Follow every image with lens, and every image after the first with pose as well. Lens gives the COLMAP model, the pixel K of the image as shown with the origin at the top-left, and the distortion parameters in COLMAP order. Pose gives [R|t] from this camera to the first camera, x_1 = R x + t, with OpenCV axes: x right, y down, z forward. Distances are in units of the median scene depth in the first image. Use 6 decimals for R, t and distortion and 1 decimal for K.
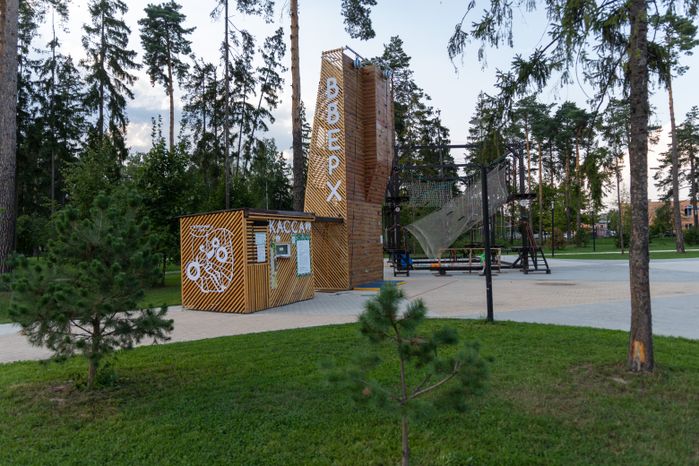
lens RADIAL K [[480.4, 0, 349.5], [0, 480.4, 228.8], [0, 0, 1]] dist [0.041024, -0.008427]
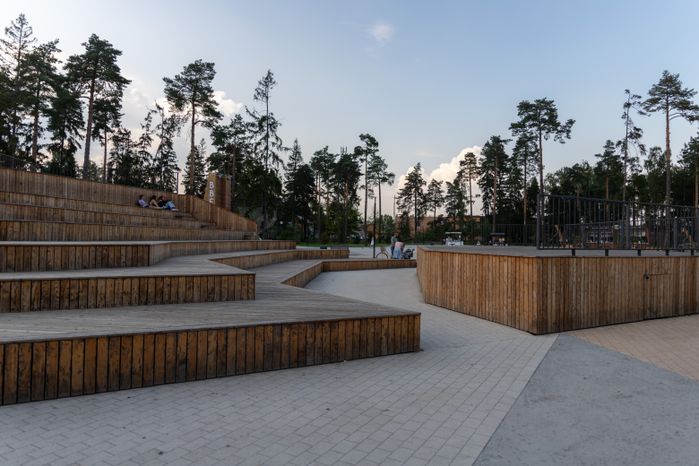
lens RADIAL K [[480.4, 0, 351.7], [0, 480.4, 231.5], [0, 0, 1]] dist [0.041024, -0.008427]
pose [[0.943638, 0.044418, 0.327987, -0.084817], [-0.048472, 0.998816, 0.004191, -0.020763], [-0.327412, -0.019853, 0.944673, -0.965983]]
